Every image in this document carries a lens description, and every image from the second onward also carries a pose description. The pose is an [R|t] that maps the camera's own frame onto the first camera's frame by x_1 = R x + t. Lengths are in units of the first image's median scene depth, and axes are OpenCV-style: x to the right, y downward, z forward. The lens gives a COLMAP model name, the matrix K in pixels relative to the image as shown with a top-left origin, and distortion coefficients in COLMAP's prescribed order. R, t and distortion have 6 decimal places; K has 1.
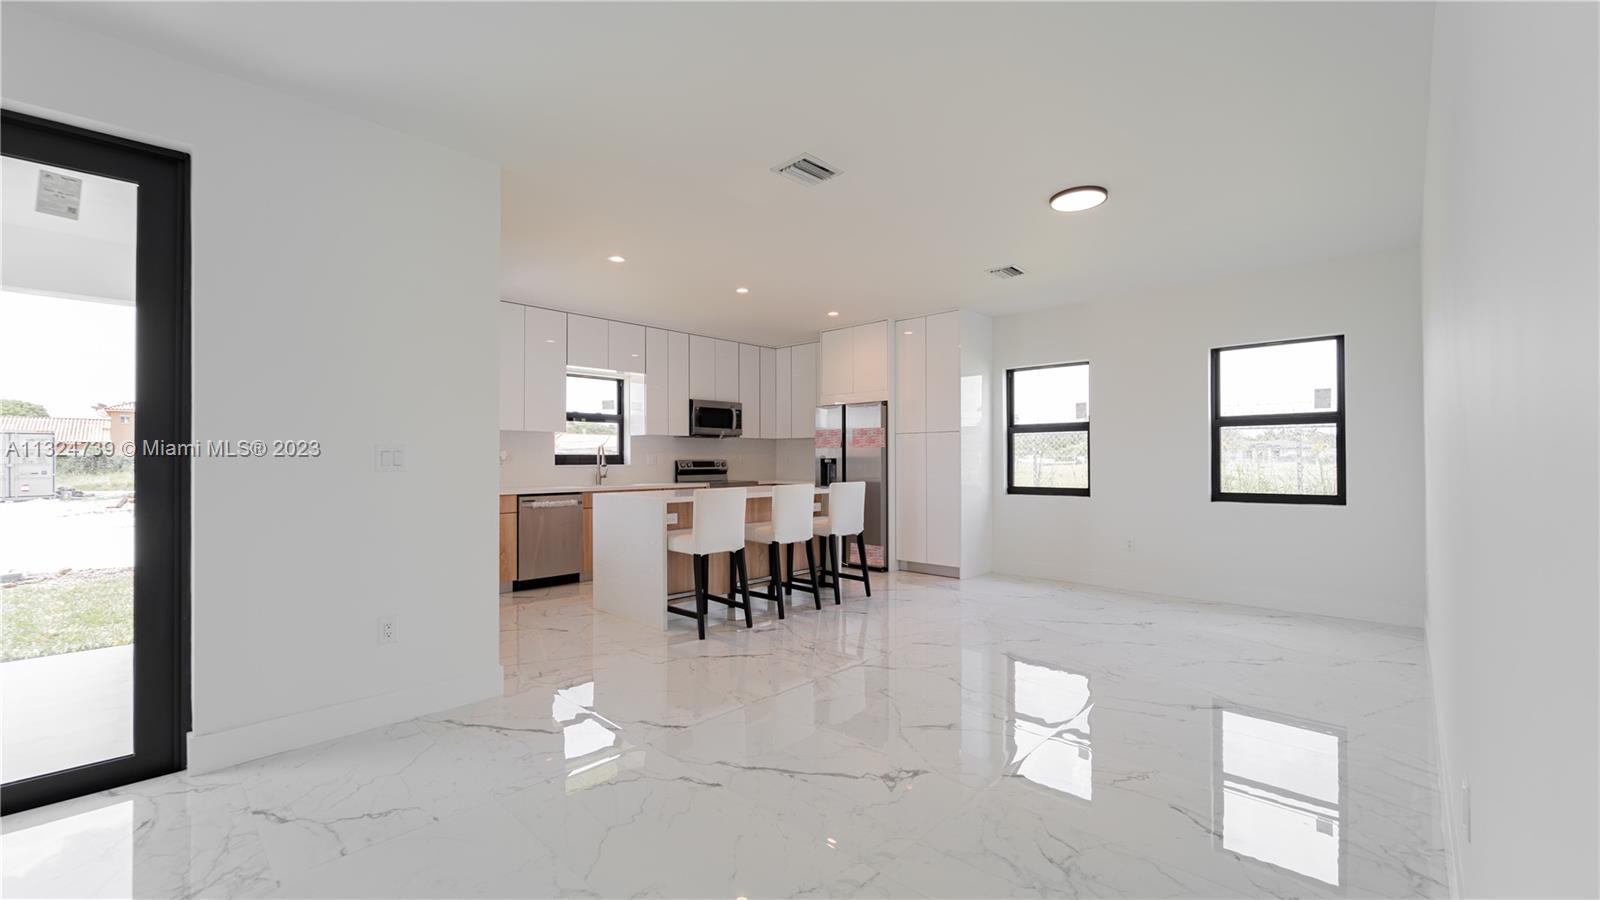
lens RADIAL K [[646.7, 0, 794.3], [0, 646.7, 453.1], [0, 0, 1]] dist [0.001993, -0.000021]
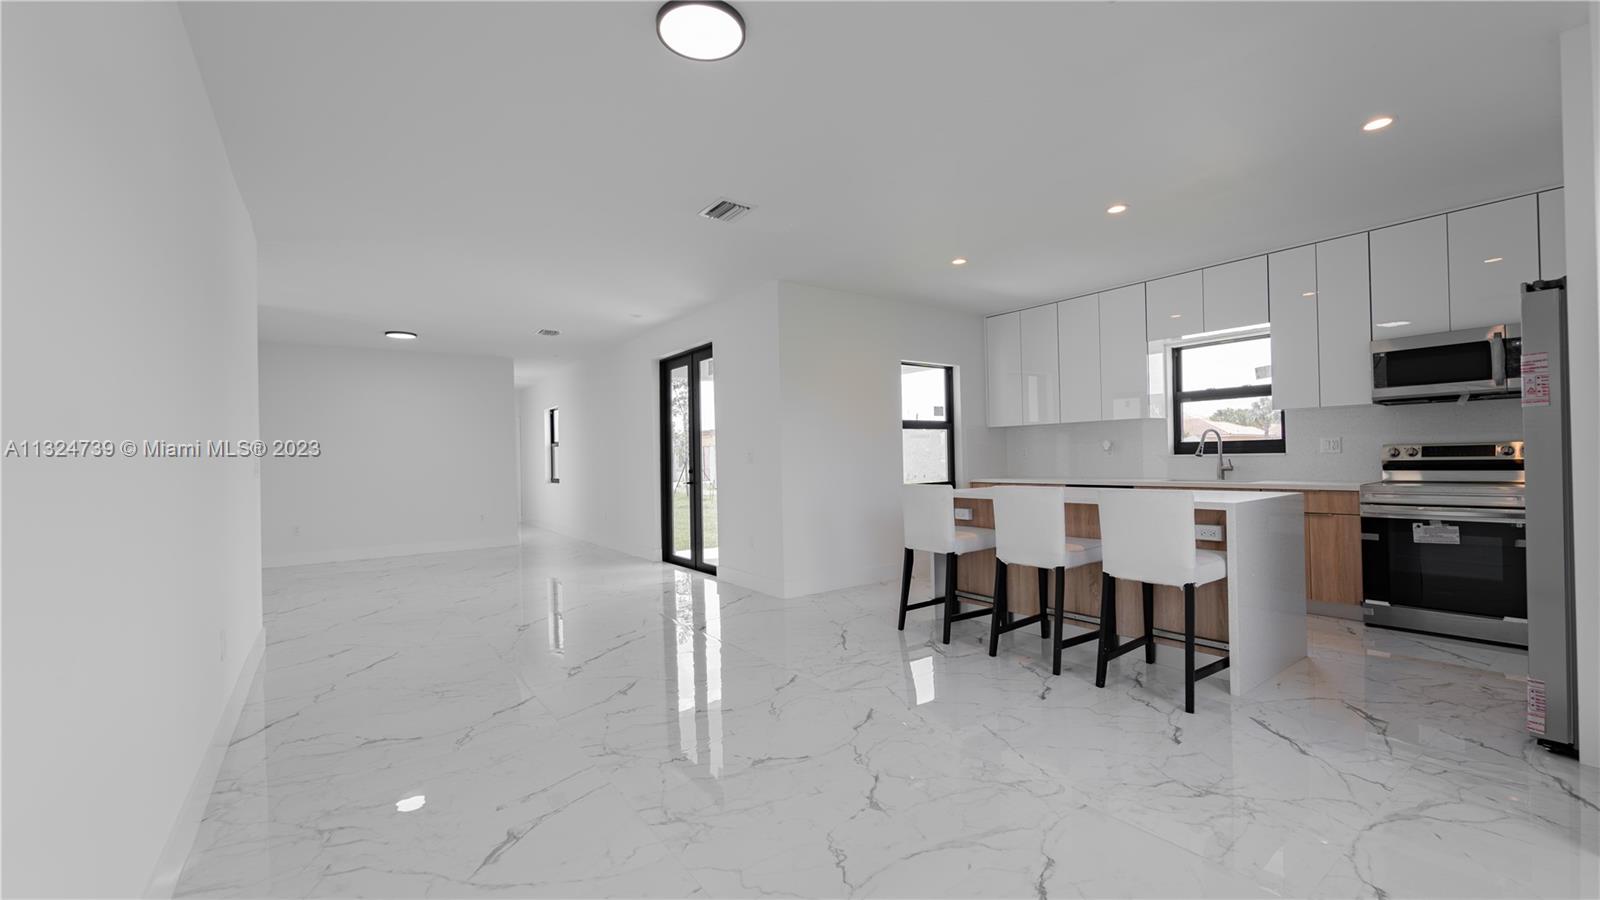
lens RADIAL K [[646.7, 0, 796.7], [0, 646.7, 457.0], [0, 0, 1]] dist [0.001993, -0.000021]
pose [[-0.197505, 0.003267, -0.980296, 0.705166], [0.031084, 0.999512, -0.002932, 0.009675], [0.979809, -0.031050, -0.197511, 0.833241]]
